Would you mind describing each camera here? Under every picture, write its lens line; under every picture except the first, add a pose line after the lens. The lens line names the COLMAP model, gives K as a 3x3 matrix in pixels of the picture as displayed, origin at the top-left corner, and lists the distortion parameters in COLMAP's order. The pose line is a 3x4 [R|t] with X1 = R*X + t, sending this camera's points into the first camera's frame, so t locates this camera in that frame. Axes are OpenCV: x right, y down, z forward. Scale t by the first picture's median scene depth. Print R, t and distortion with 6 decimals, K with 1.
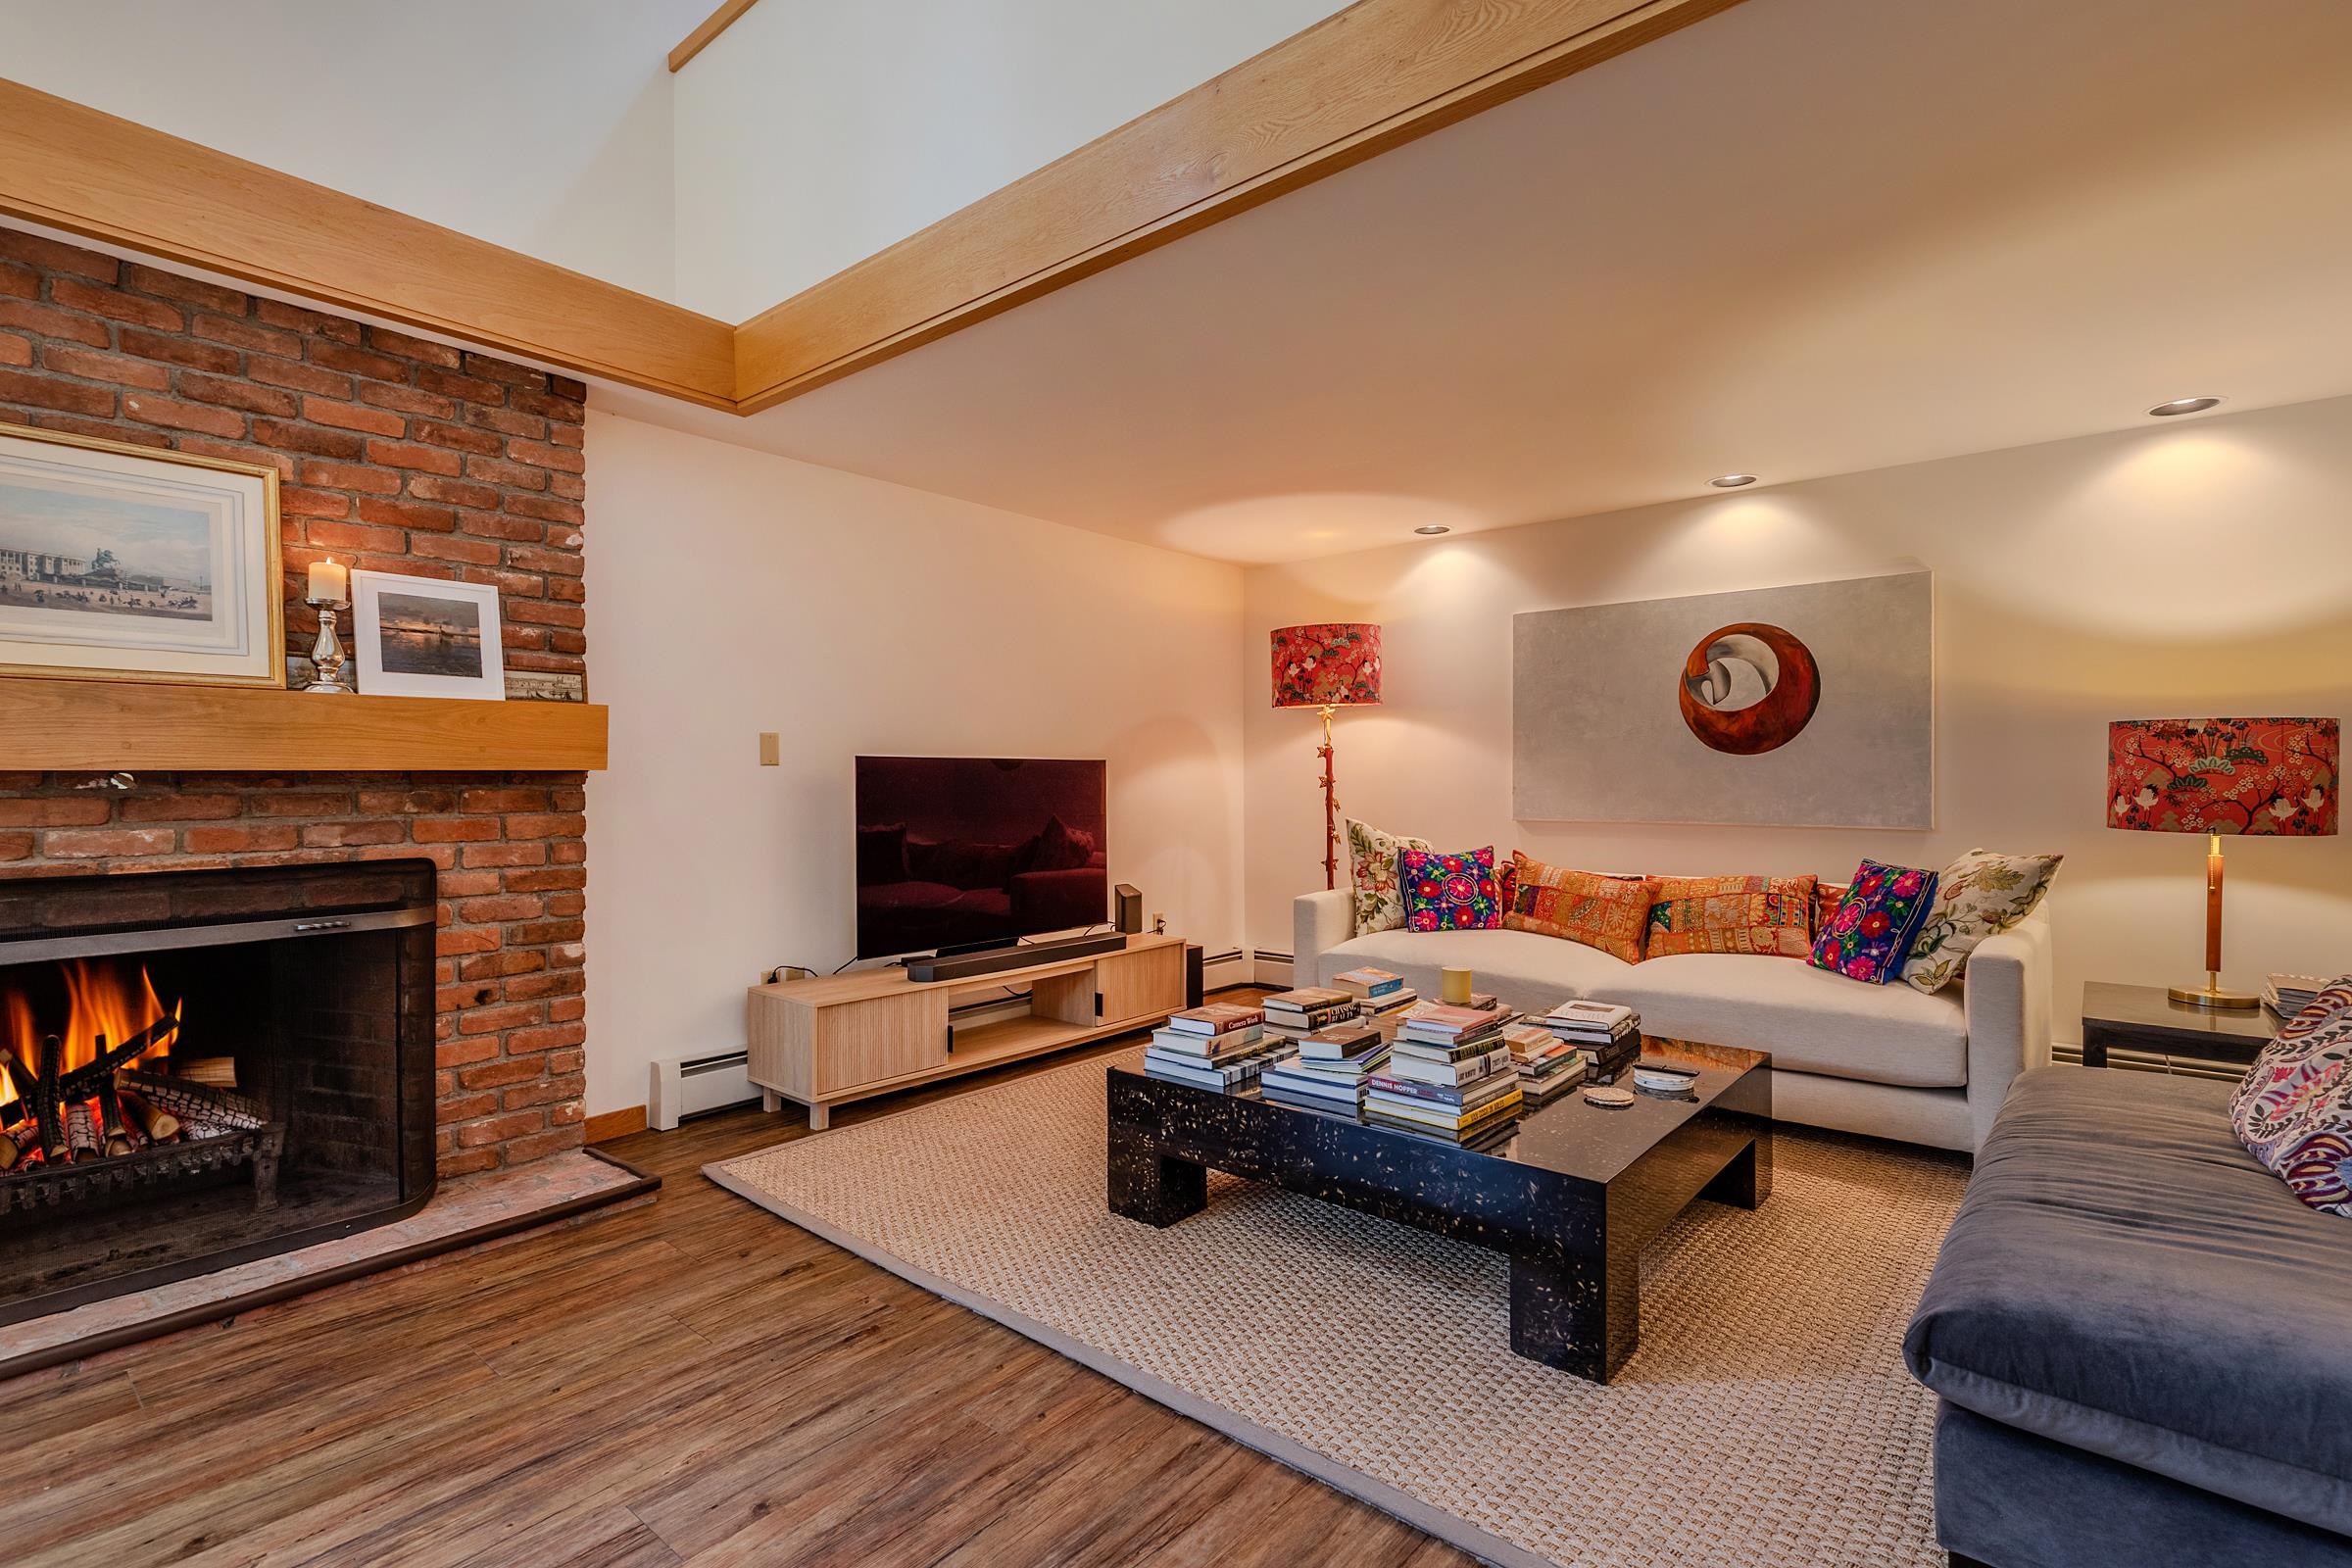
lens RADIAL K [[1090.1, 0, 1169.2], [0, 1090.1, 781.7], [0, 0, 1]] dist [0.004700, 0.000682]
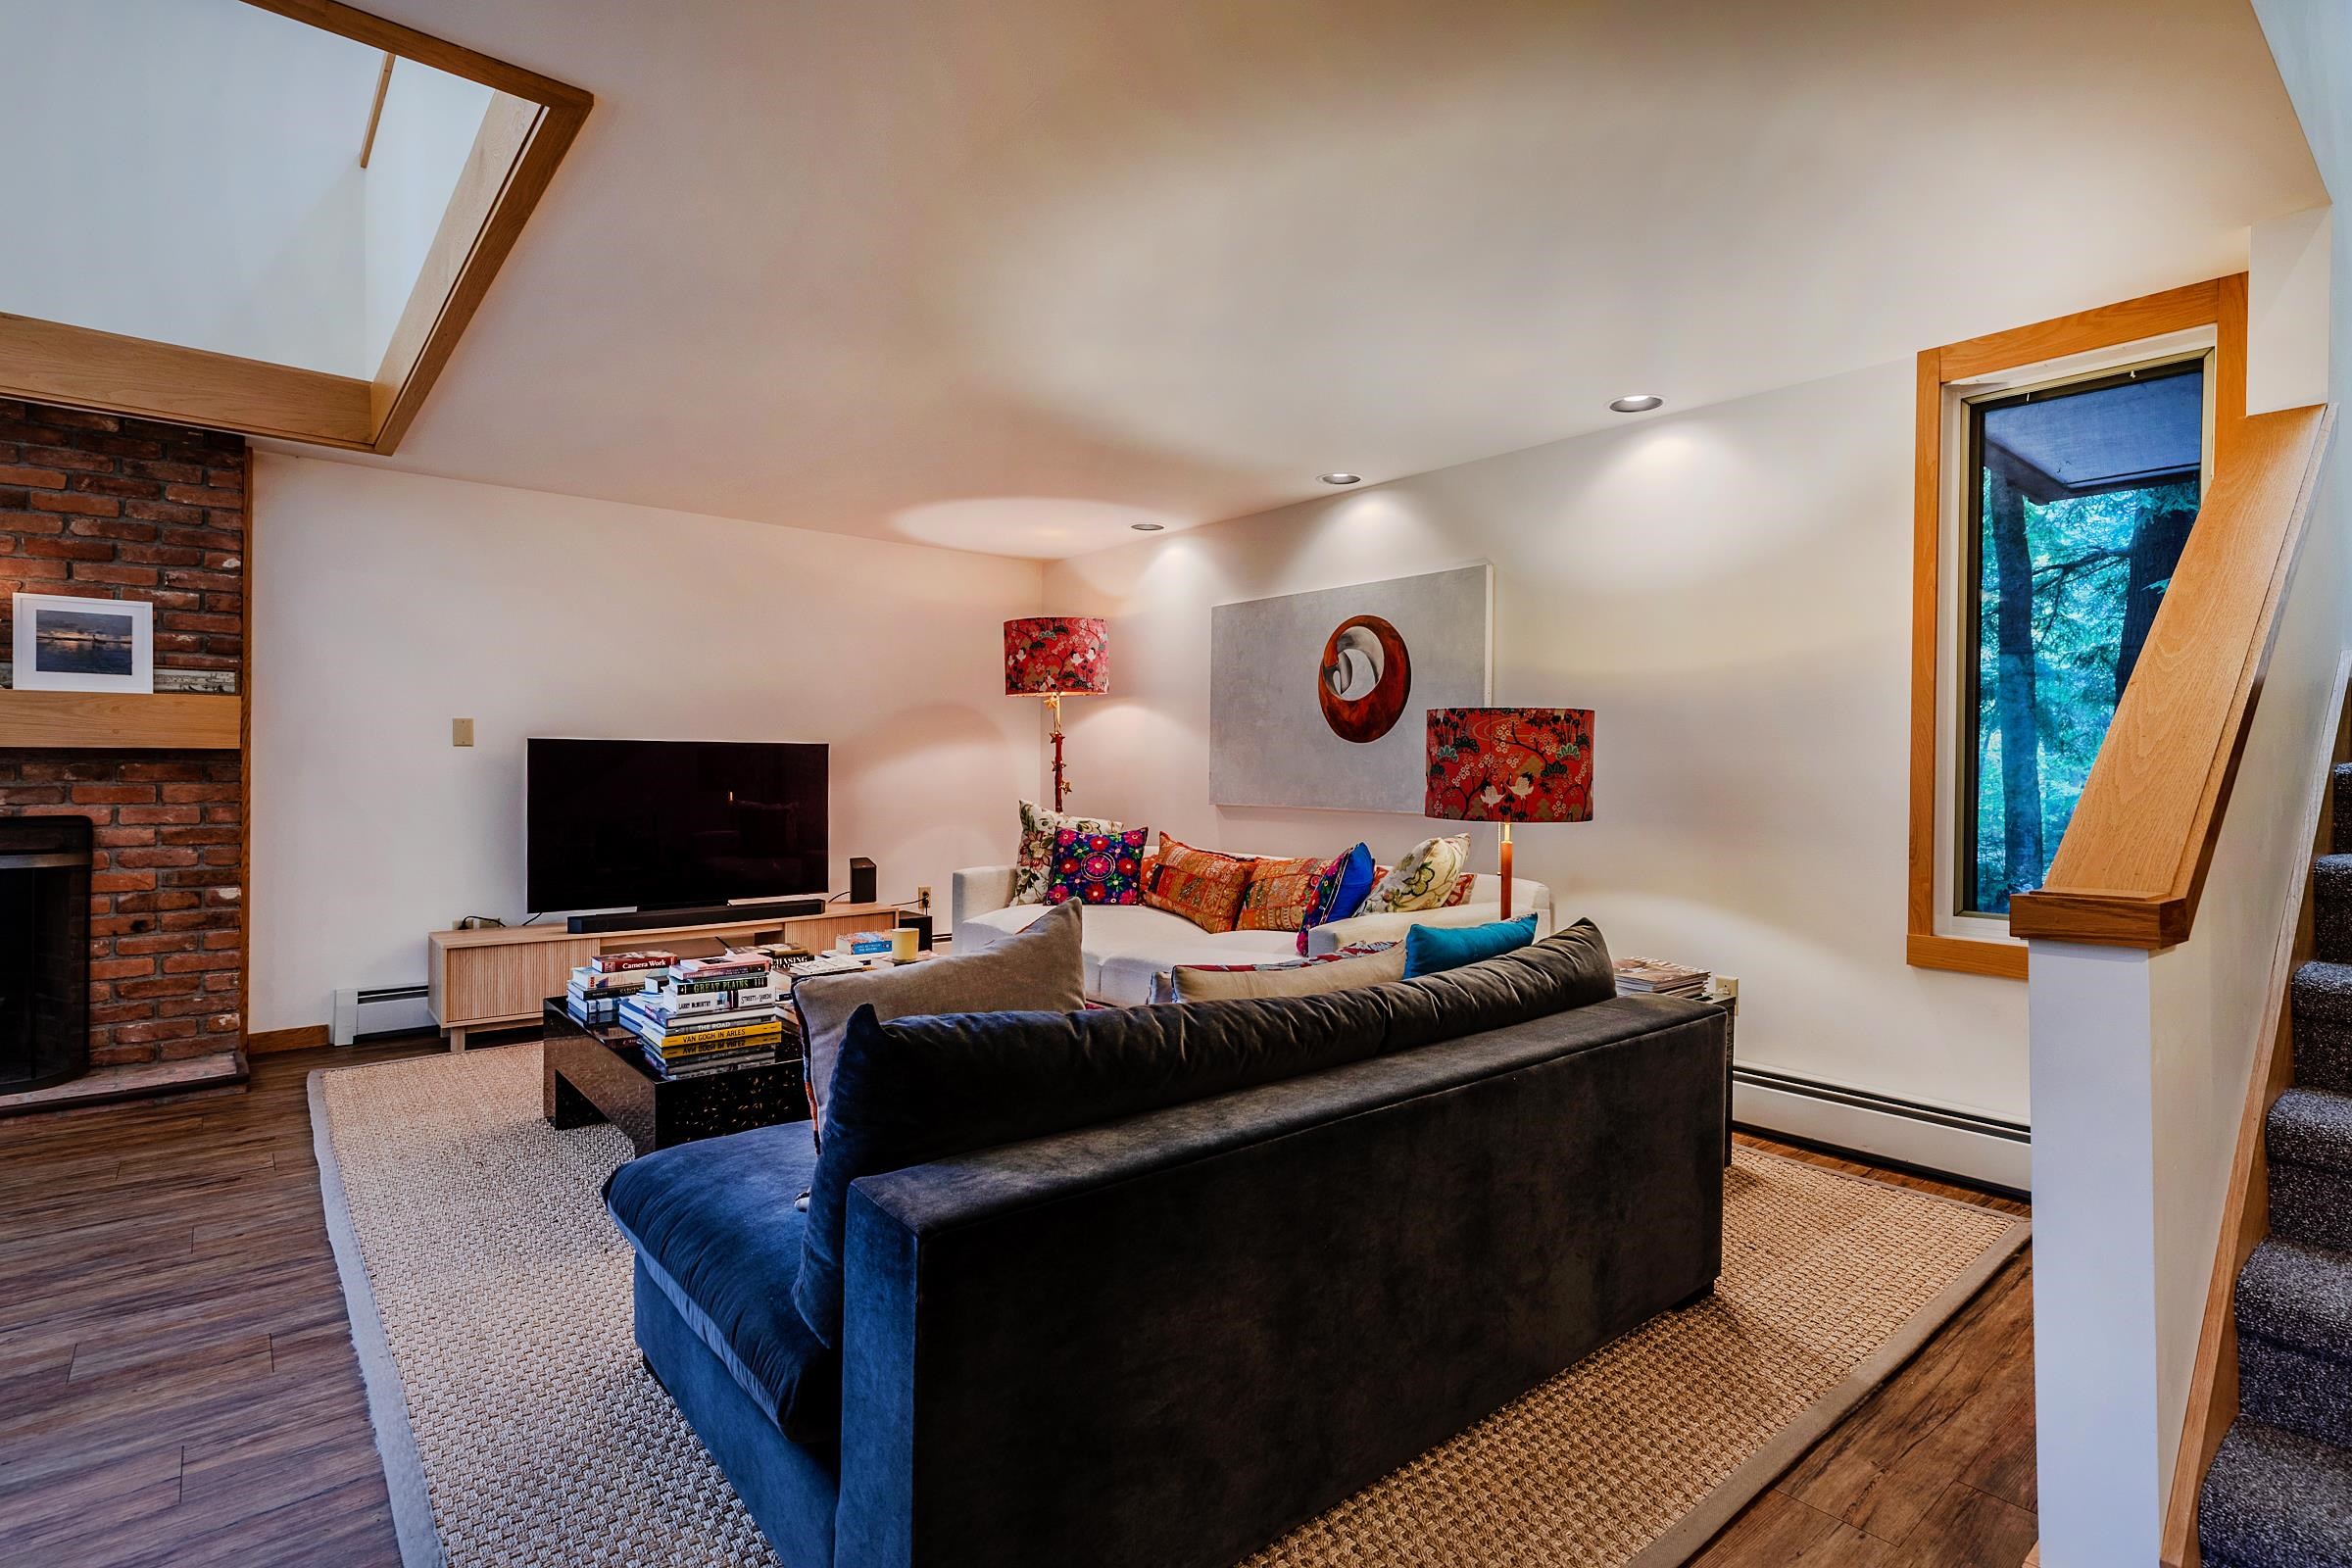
lens RADIAL K [[1132.1, 0, 1208.5], [0, 1132.1, 775.6], [0, 0, 1]] dist [0.002110, 0.000937]
pose [[0.989021, 0.010803, -0.147379, 0.788880], [-0.009790, 0.999923, 0.007599, -0.000578], [0.147449, -0.006073, 0.989051, -0.119784]]
